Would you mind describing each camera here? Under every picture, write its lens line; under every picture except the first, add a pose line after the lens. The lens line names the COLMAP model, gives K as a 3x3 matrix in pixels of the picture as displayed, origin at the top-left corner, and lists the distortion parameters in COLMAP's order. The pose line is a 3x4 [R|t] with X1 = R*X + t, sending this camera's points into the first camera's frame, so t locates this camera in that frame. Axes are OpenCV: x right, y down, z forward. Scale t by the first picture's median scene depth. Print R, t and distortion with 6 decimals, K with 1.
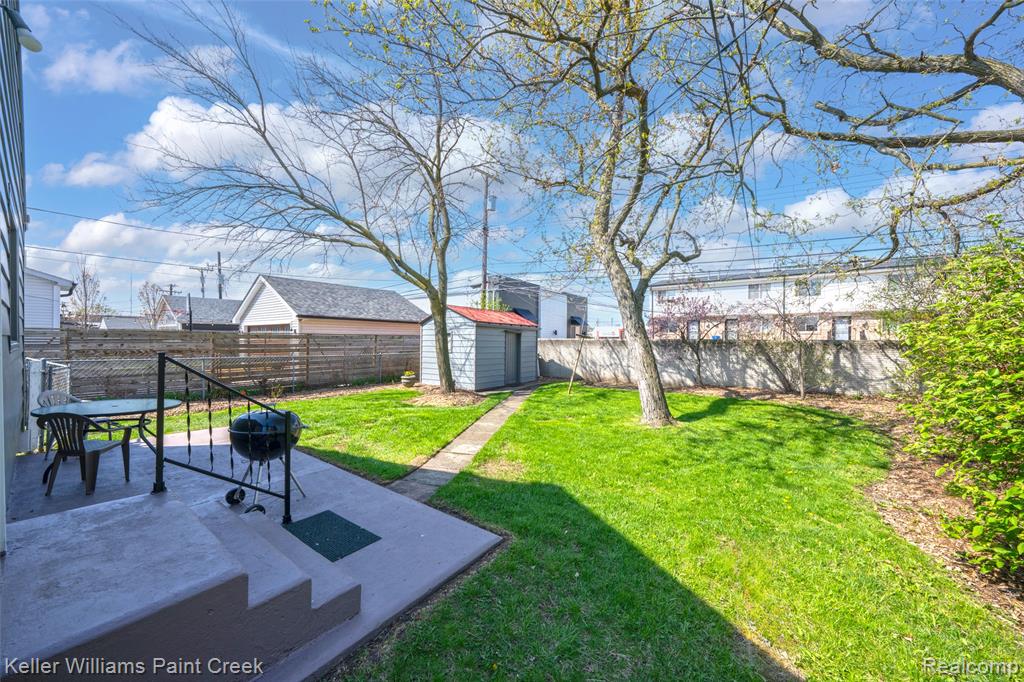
lens RADIAL K [[357.2, 0, 501.7], [0, 357.2, 340.3], [0, 0, 1]] dist [-0.023970, -0.000088]
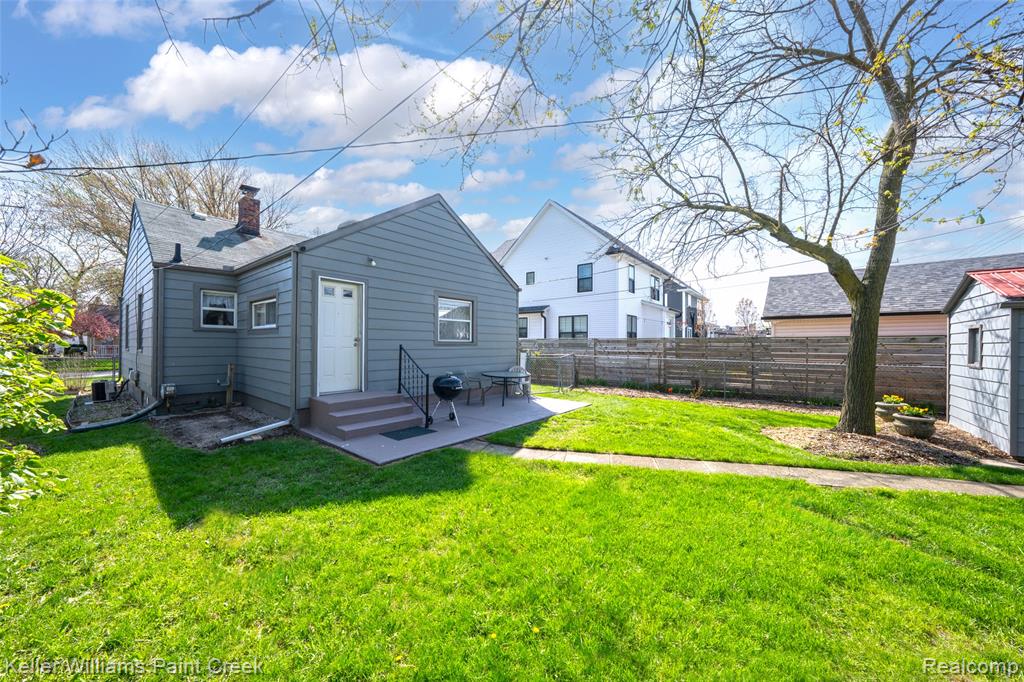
lens RADIAL K [[357.2, 0, 510.7], [0, 357.2, 343.8], [0, 0, 1]] dist [-0.023970, -0.000088]
pose [[-0.050200, -0.009037, -0.998698, 0.388212], [-0.003710, 0.999954, -0.008862, 0.008646], [0.998732, 0.003260, -0.050231, 0.415039]]
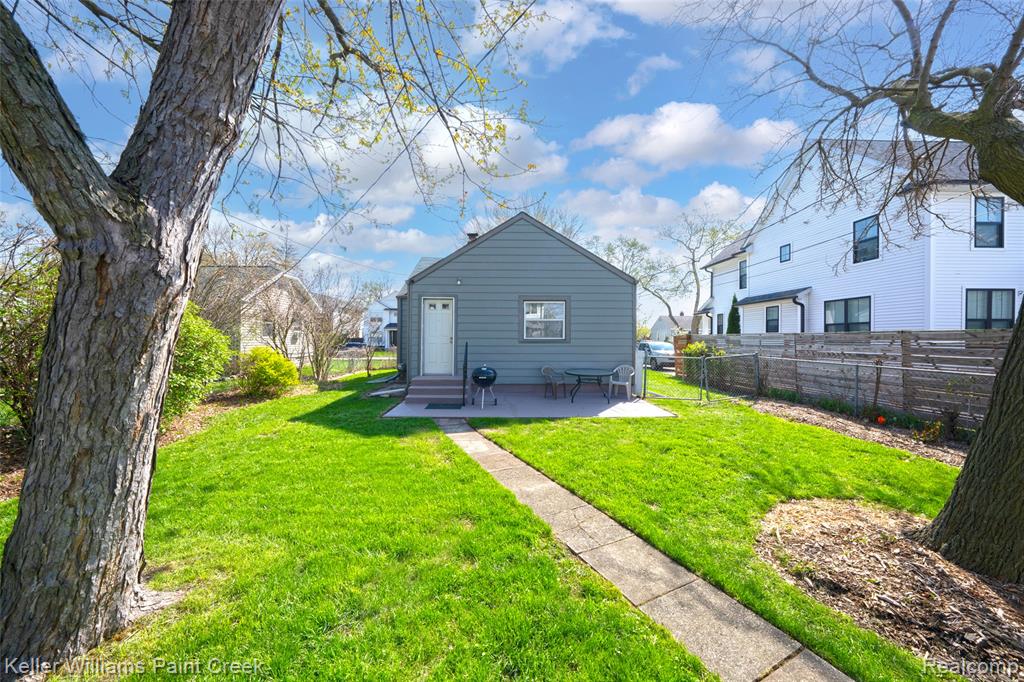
lens RADIAL K [[357.2, 0, 517.4], [0, 357.2, 338.6], [0, 0, 1]] dist [-0.023970, -0.000088]
pose [[-0.786012, -0.009776, -0.618134, 0.204822], [-0.008820, 0.999951, -0.004599, 0.001008], [0.618148, 0.001837, -0.786060, 0.883061]]
